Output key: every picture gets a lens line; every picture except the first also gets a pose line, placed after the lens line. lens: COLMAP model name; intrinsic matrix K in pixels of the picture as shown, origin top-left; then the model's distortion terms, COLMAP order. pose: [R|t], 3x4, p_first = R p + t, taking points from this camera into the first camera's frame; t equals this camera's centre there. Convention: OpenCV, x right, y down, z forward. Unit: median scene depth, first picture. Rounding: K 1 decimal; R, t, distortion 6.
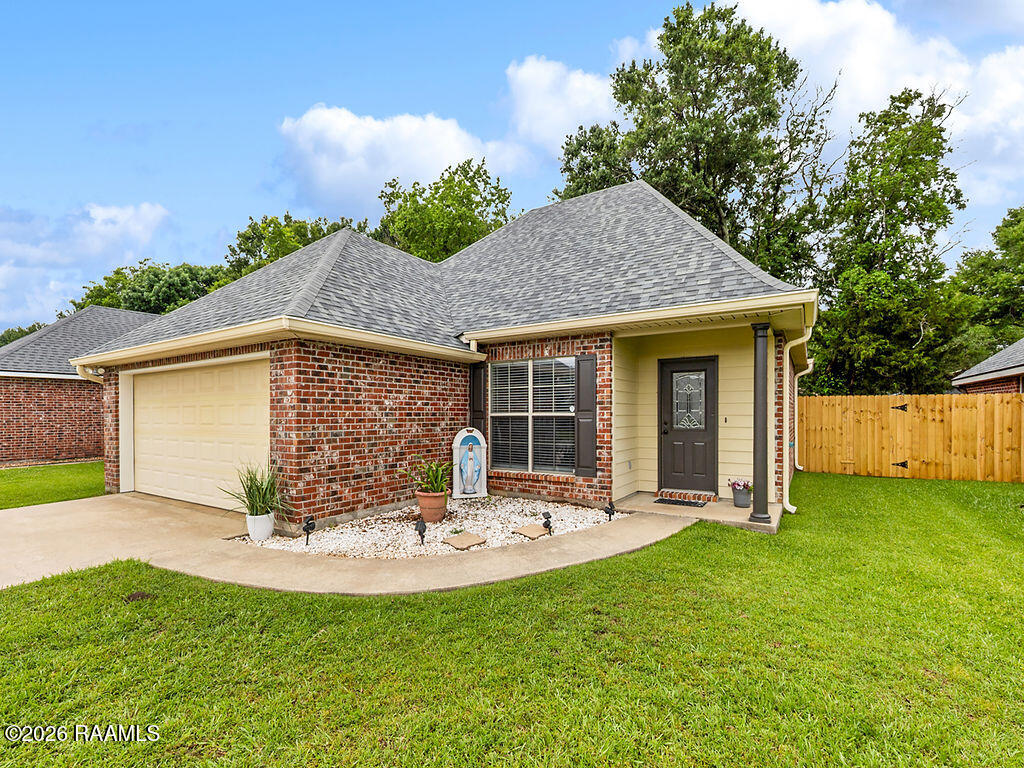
lens RADIAL K [[467.7, 0, 515.6], [0, 467.7, 421.7], [0, 0, 1]] dist [-0.001640, -0.000609]
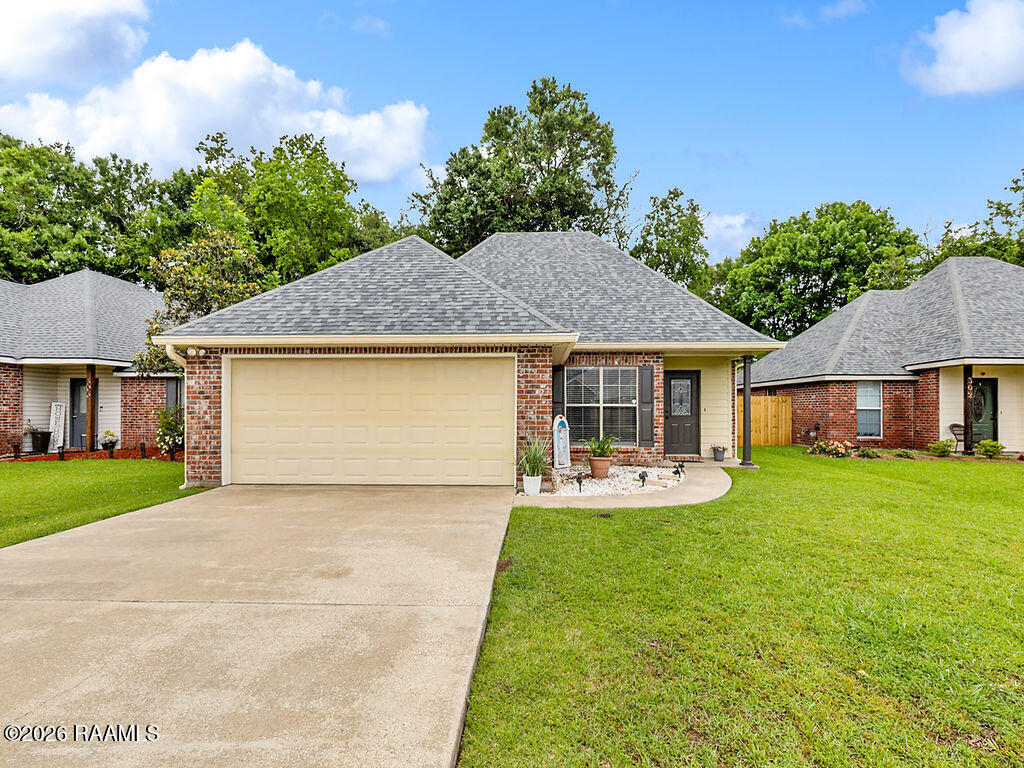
lens RADIAL K [[485.2, 0, 513.9], [0, 485.2, 411.7], [0, 0, 1]] dist [-0.000608, -0.000434]
pose [[0.864213, 0.002814, 0.503118, -1.016966], [0.004756, 0.999894, -0.013761, 0.024951], [-0.503104, 0.014285, 0.864108, -0.135869]]
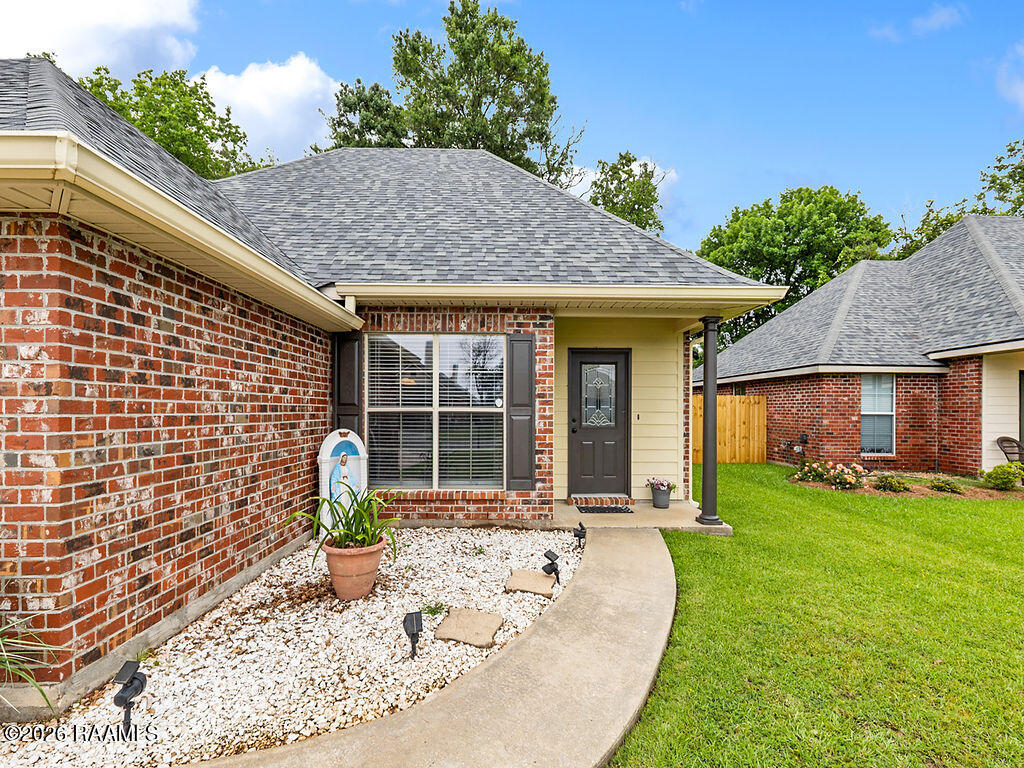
lens RADIAL K [[463.7, 0, 513.1], [0, 463.7, 414.9], [0, 0, 1]] dist [0.000677, -0.000107]
pose [[0.835523, 0.000470, 0.549456, -0.288629], [0.001712, 0.999993, -0.003460, -0.005095], [-0.549453, 0.003831, 0.835516, 0.366383]]
